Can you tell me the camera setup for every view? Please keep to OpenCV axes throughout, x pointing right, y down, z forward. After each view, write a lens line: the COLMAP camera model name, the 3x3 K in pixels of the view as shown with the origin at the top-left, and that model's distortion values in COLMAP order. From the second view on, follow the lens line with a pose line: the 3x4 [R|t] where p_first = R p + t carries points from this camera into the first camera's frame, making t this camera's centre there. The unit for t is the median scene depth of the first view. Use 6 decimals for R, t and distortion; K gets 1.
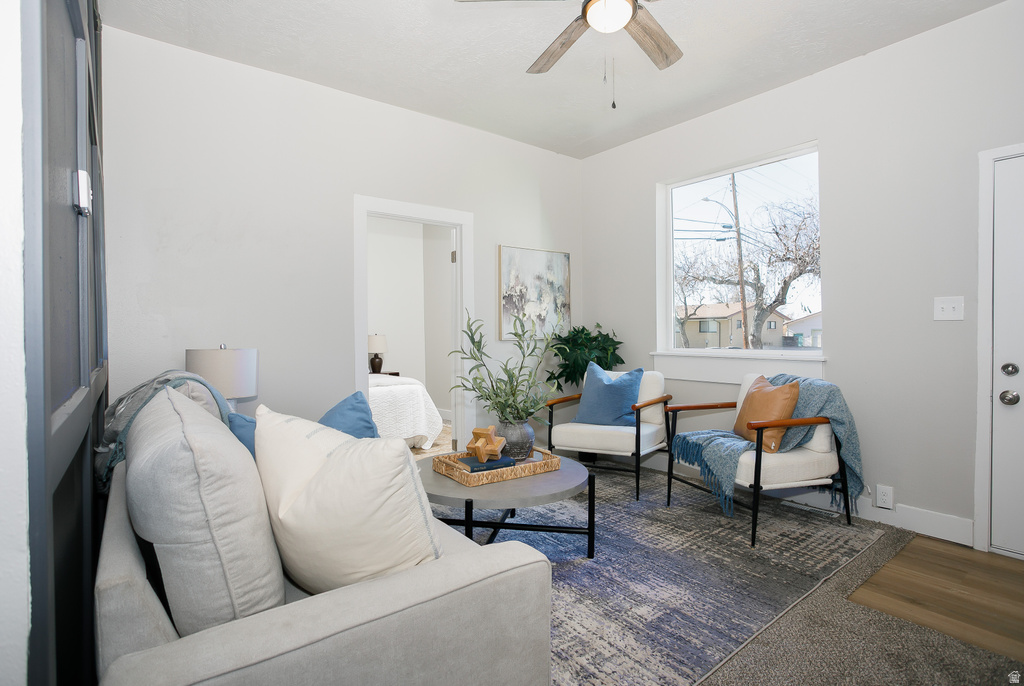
lens RADIAL K [[514.3, 0, 512.0], [0, 514.3, 343.0], [0, 0, 1]] dist [-0.027654, -0.000020]
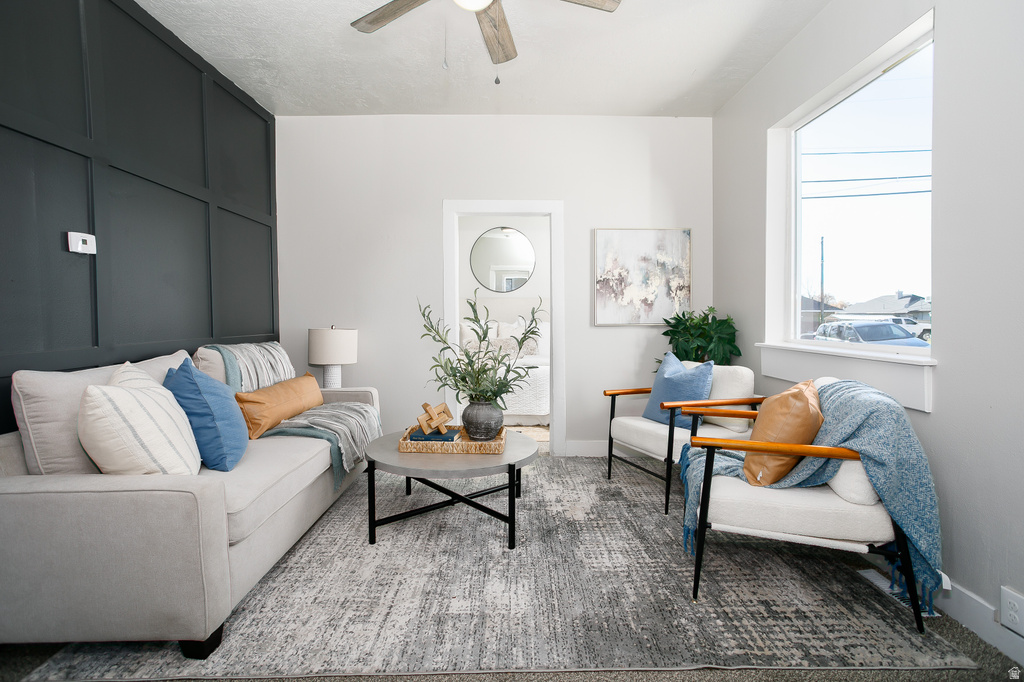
lens RADIAL K [[495.4, 0, 513.6], [0, 495.4, 335.5], [0, 0, 1]] dist [-0.007001, 0.000335]
pose [[0.790120, 0.027135, -0.612352, 0.605773], [-0.016646, 0.999601, 0.022817, -0.007869], [0.612727, -0.007836, 0.790256, 0.212958]]
